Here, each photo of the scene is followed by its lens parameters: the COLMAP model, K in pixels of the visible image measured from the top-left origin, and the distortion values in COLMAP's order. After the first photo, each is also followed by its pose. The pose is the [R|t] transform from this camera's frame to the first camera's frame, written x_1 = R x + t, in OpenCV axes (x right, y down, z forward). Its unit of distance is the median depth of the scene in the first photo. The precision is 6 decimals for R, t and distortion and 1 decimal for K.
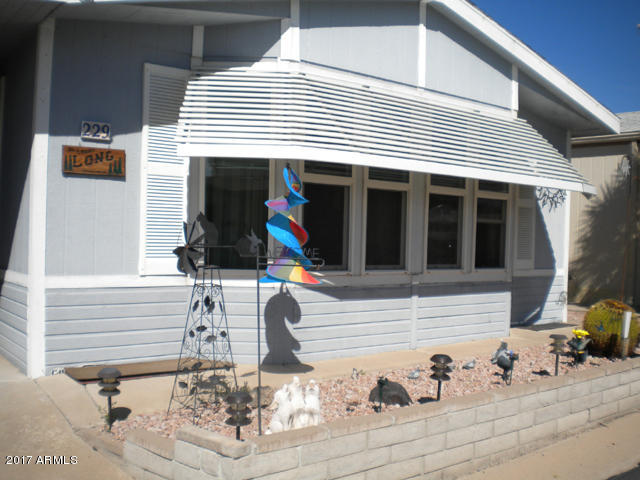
lens RADIAL K [[673.8, 0, 320.0], [0, 673.8, 240.0], [0, 0, 1]] dist [-0.090873, -0.119993]
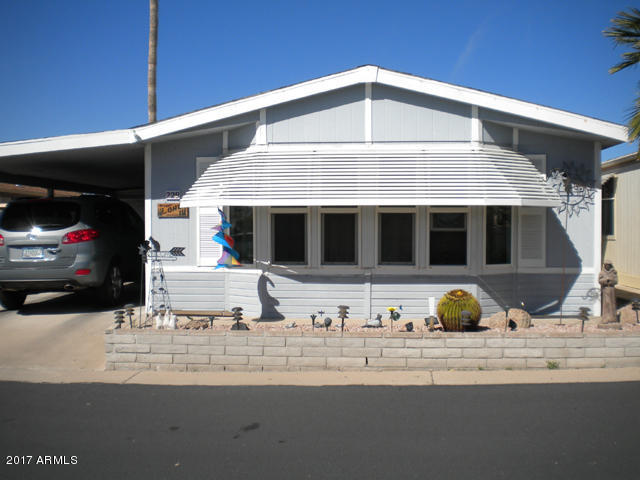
lens RADIAL K [[673.8, 0, 320.0], [0, 673.8, 240.0], [0, 0, 1]] dist [-0.090873, -0.119993]
pose [[0.730588, -0.017488, -0.682595, 1.158321], [0.016535, 0.999832, -0.007918, -0.001741], [0.682619, -0.005502, 0.730754, -0.168141]]
